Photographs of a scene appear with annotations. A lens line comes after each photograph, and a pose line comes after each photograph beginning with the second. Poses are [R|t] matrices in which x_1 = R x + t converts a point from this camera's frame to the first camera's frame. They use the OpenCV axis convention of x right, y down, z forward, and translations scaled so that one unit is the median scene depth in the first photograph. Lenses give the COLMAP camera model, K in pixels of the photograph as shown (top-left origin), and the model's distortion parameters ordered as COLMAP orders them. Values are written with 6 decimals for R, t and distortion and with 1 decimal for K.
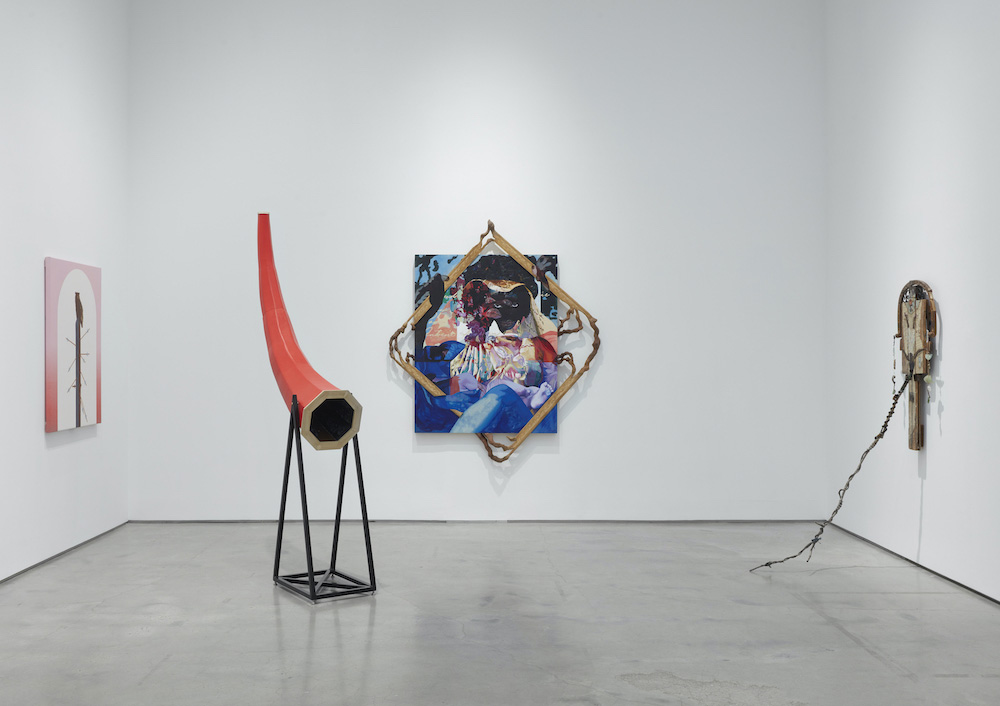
lens RADIAL K [[970.7, 0, 475.1], [0, 970.7, 352.3], [0, 0, 1]] dist [-0.015582, 0.009475]
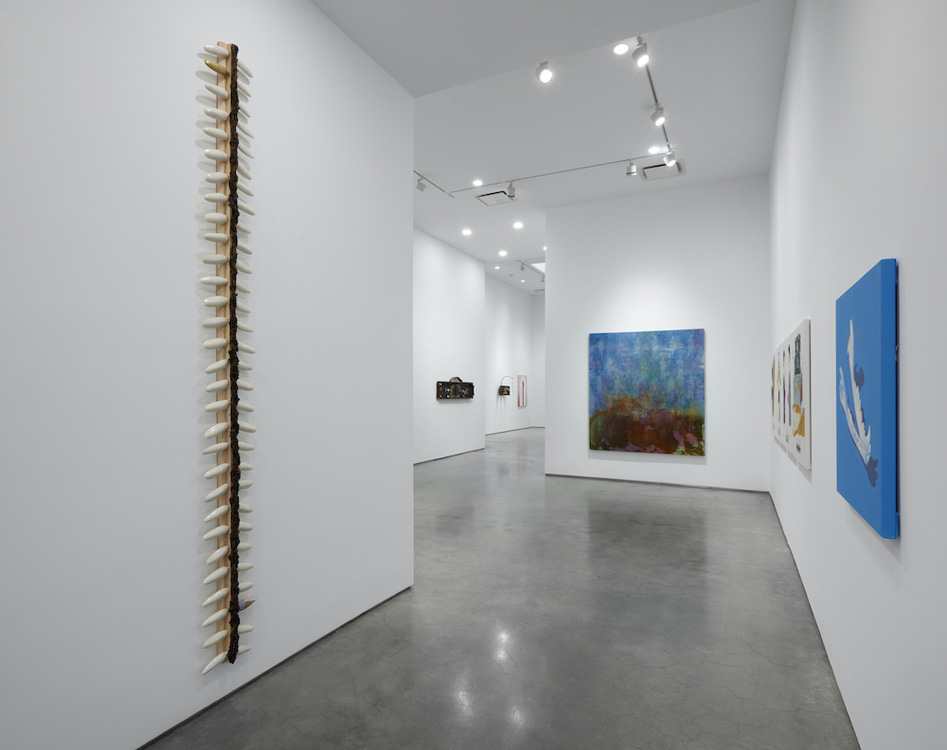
lens RADIAL K [[530.5, 0, 446.2], [0, 530.5, 380.5], [0, 0, 1]] dist [0.000105, 0.000165]
pose [[0.877845, -0.004145, -0.478928, 0.537151], [-0.003656, 0.999875, -0.015355, -0.014566], [0.478932, 0.015230, 0.877720, -1.535197]]
